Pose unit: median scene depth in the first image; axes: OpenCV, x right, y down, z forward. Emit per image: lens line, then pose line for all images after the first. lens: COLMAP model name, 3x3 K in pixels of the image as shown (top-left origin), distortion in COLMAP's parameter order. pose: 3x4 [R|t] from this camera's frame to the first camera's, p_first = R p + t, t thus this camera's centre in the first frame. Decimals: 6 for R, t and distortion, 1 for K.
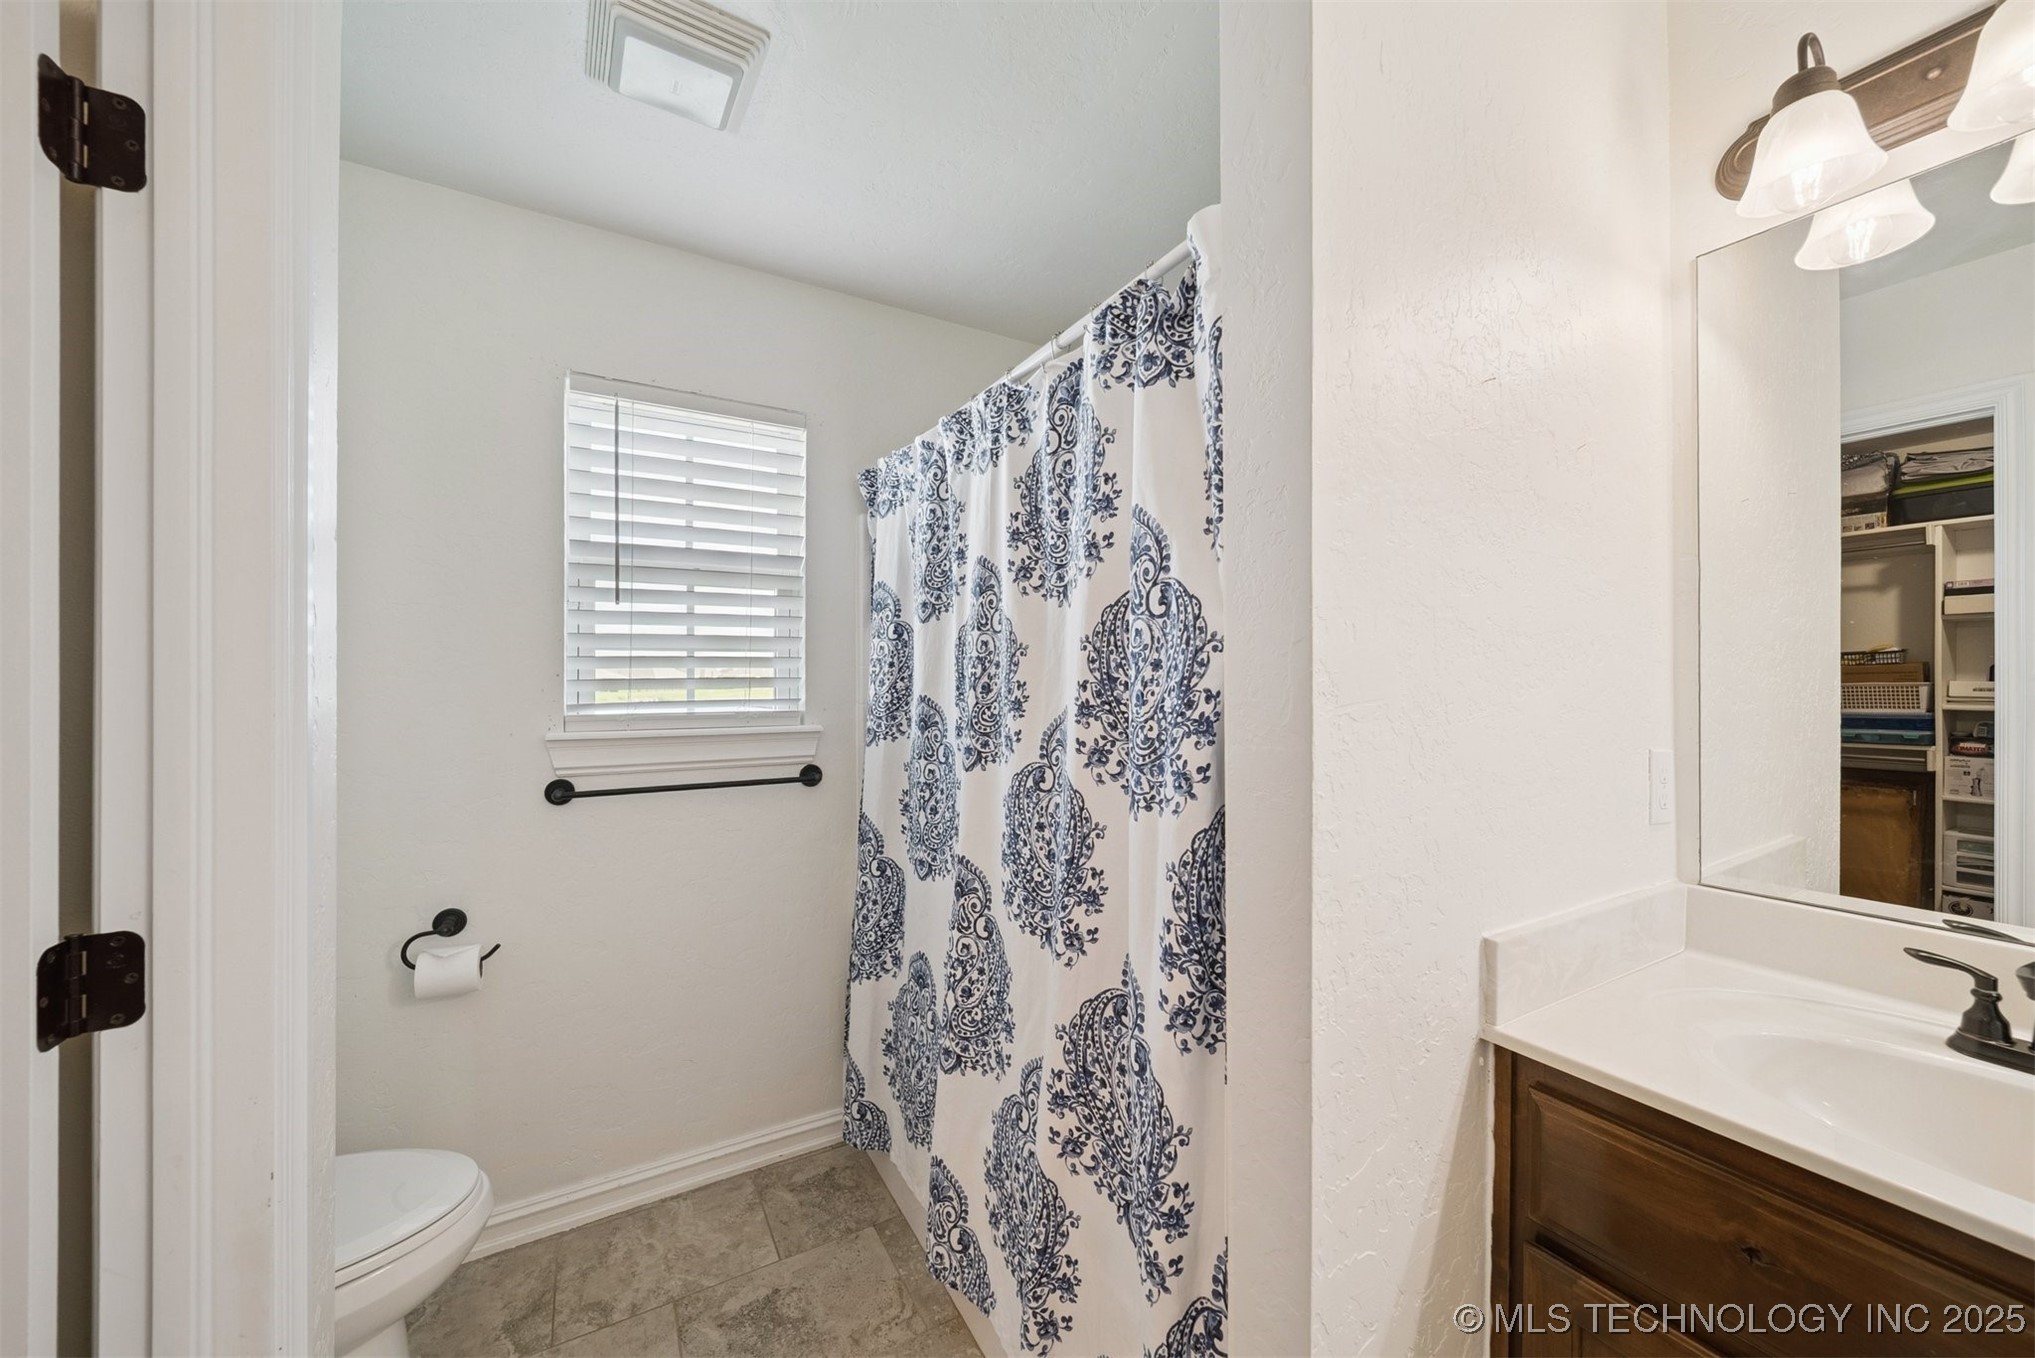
lens RADIAL K [[728.2, 0, 1016.5], [0, 728.2, 655.3], [0, 0, 1]] dist [0.000282, 0.000246]
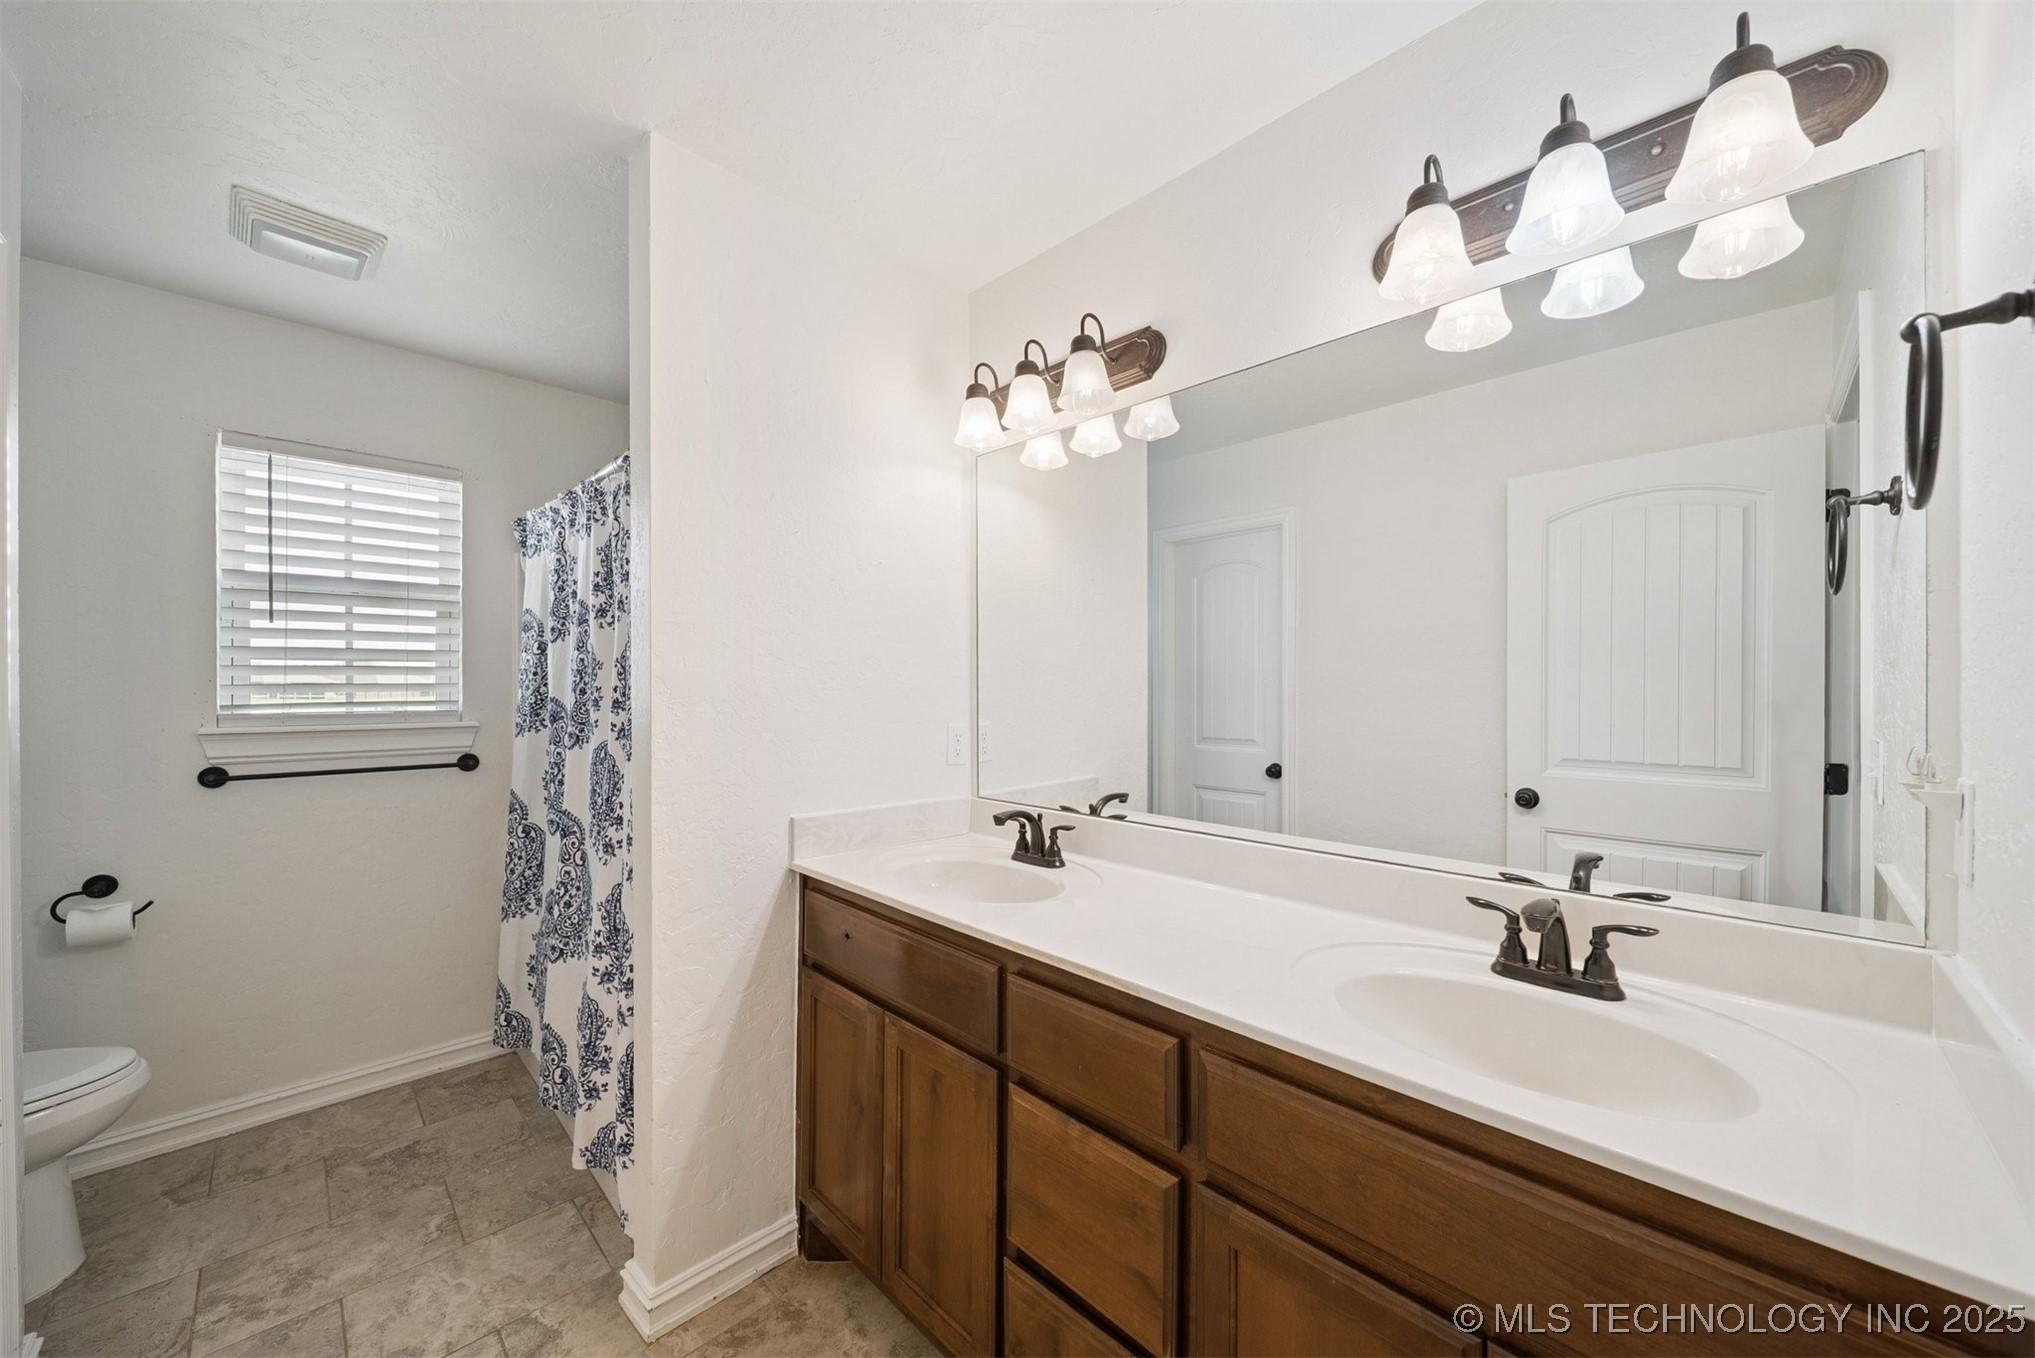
lens RADIAL K [[730.8, 0, 1022.7], [0, 730.8, 674.6], [0, 0, 1]] dist [0.002407, -0.002606]
pose [[0.965993, 0.006509, 0.258486, 0.361285], [-0.011274, 0.999793, 0.016955, -0.018877], [-0.258323, -0.019293, 0.965866, -0.521474]]
